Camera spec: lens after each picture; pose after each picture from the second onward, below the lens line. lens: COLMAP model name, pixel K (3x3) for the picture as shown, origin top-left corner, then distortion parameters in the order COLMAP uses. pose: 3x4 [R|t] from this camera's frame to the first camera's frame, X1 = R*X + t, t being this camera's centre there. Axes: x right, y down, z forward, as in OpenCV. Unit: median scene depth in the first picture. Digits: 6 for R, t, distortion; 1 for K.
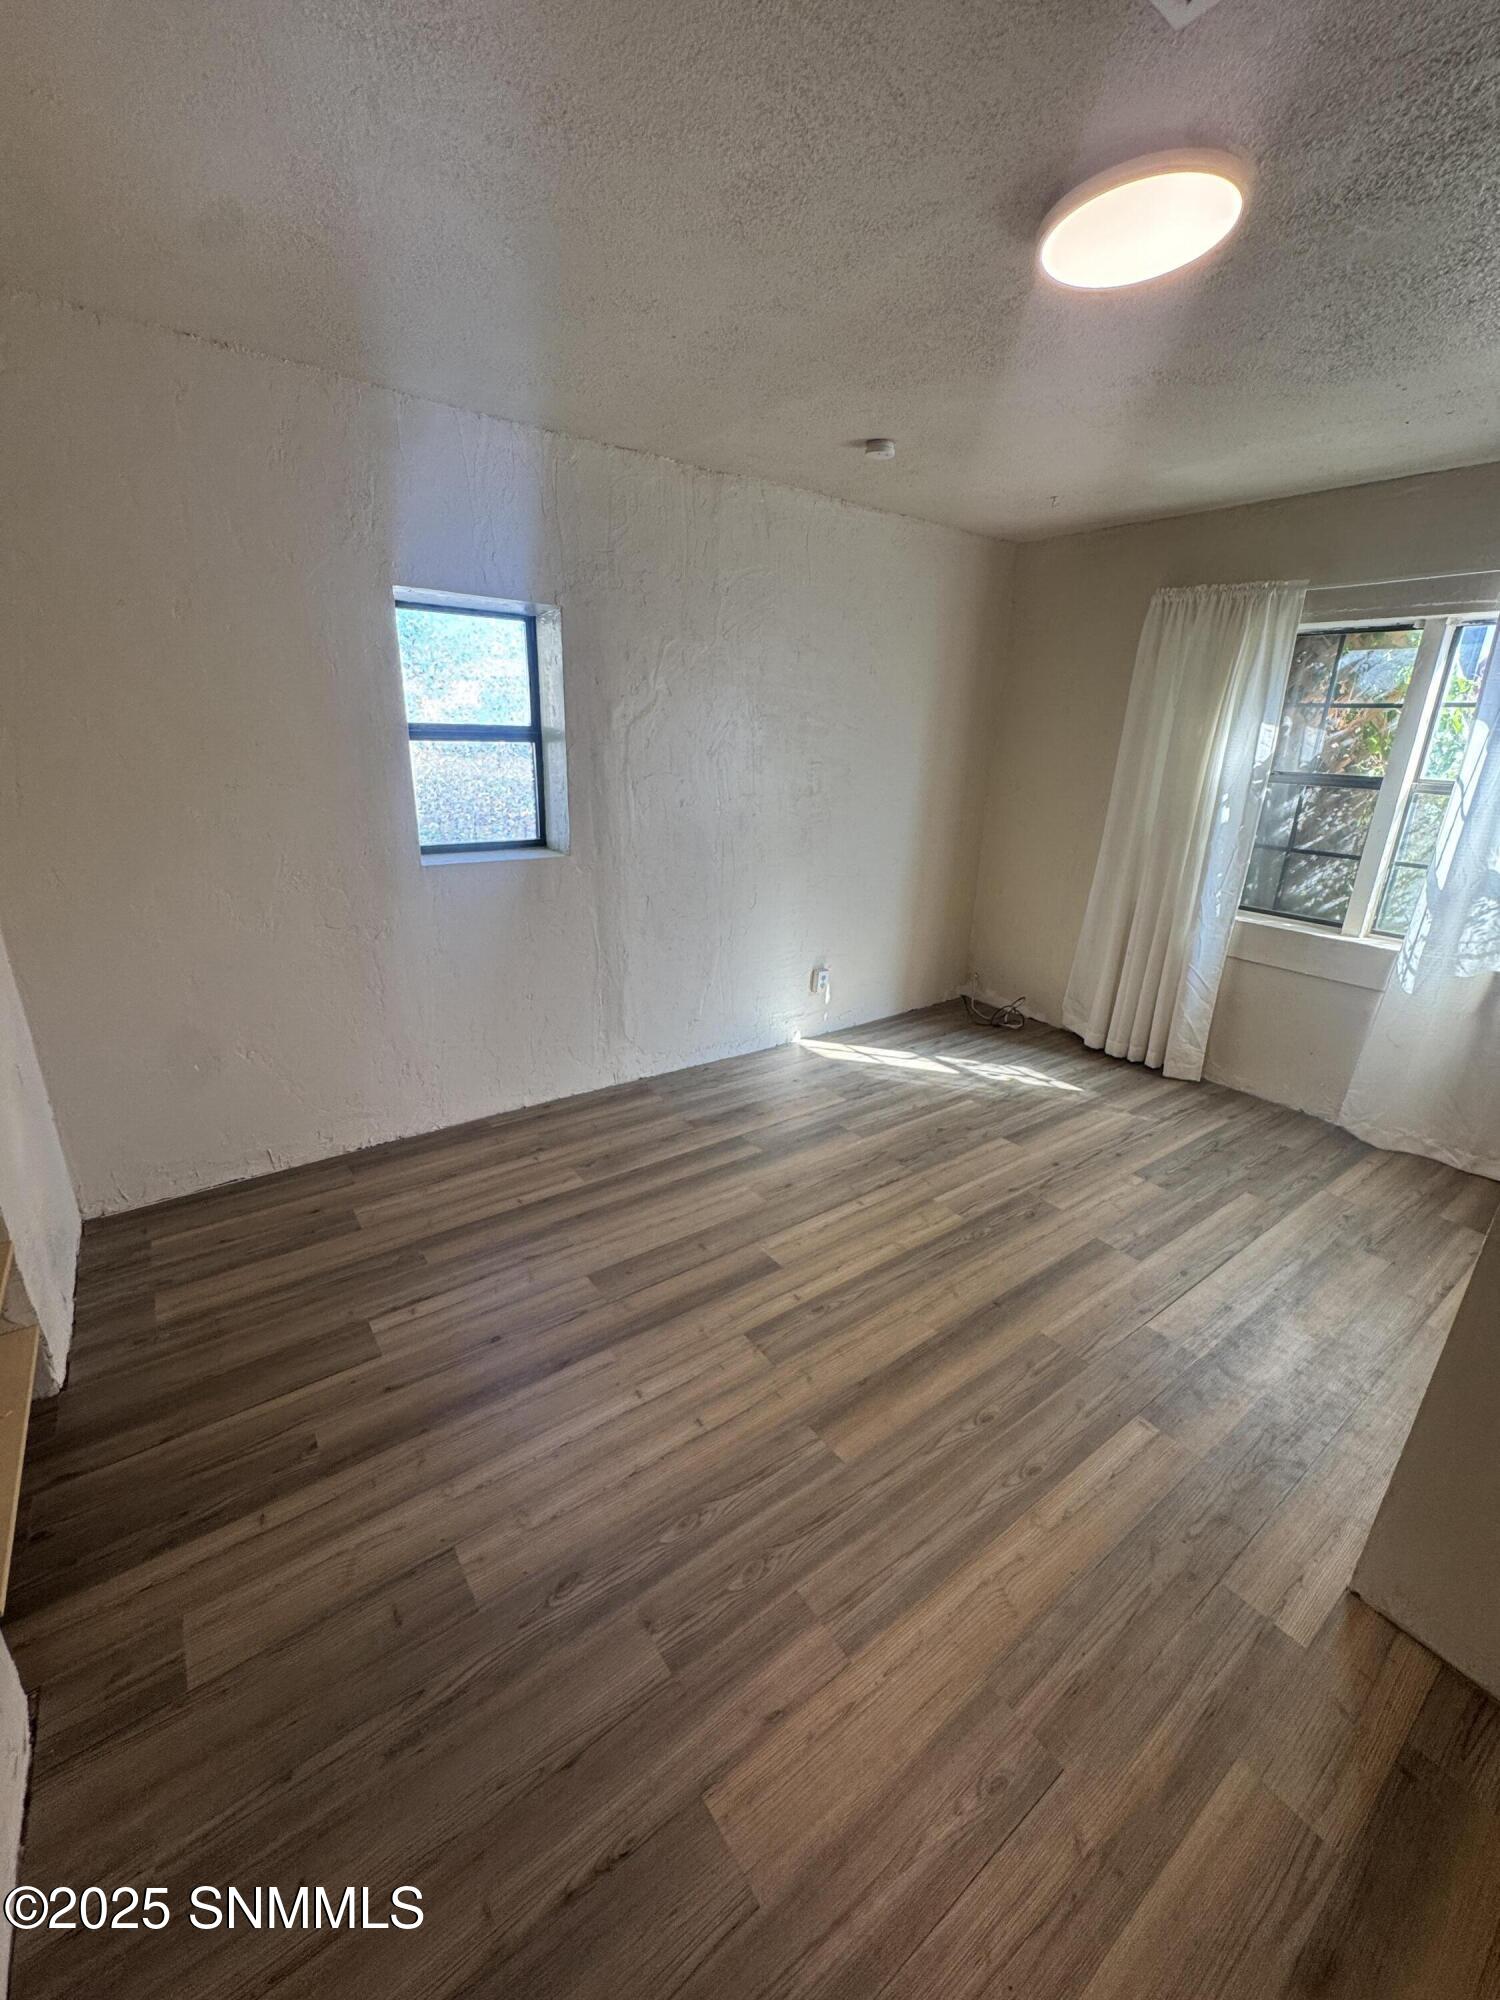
lens RADIAL K [[798.1, 0, 751.7], [0, 798.1, 998.7], [0, 0, 1]] dist [-0.004577, -0.000324]
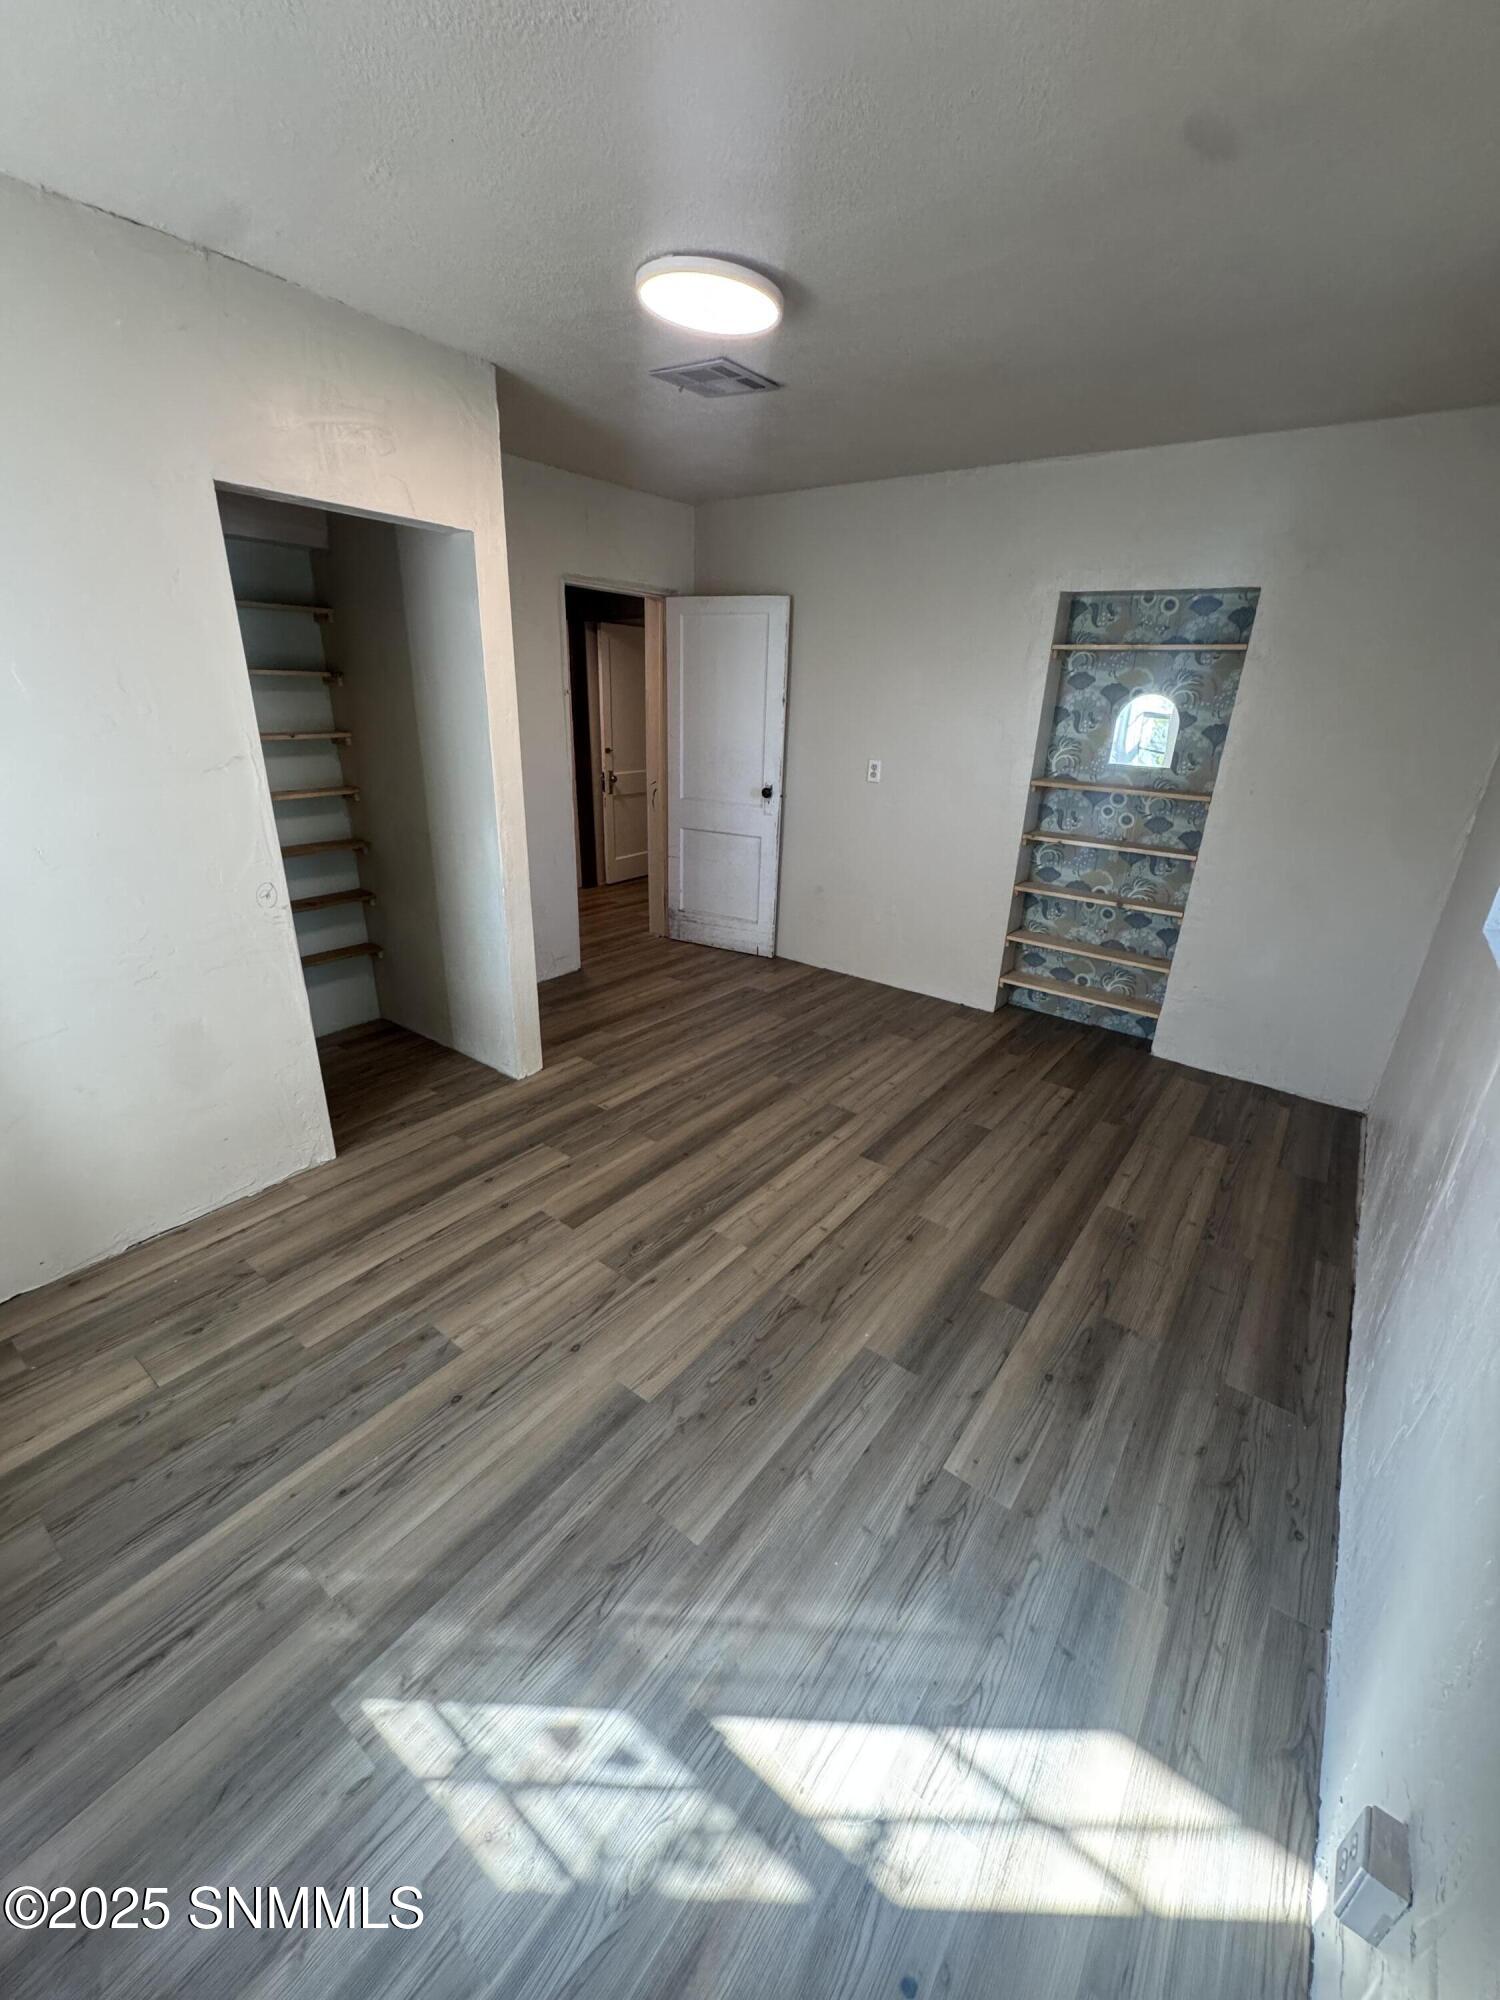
lens RADIAL K [[798.1, 0, 751.7], [0, 798.1, 998.7], [0, 0, 1]] dist [-0.004577, -0.000324]
pose [[-0.955003, 0.046038, -0.293002, 0.436746], [-0.153355, 0.768935, 0.620662, -0.460527], [0.253874, 0.637668, -0.727275, 1.378821]]
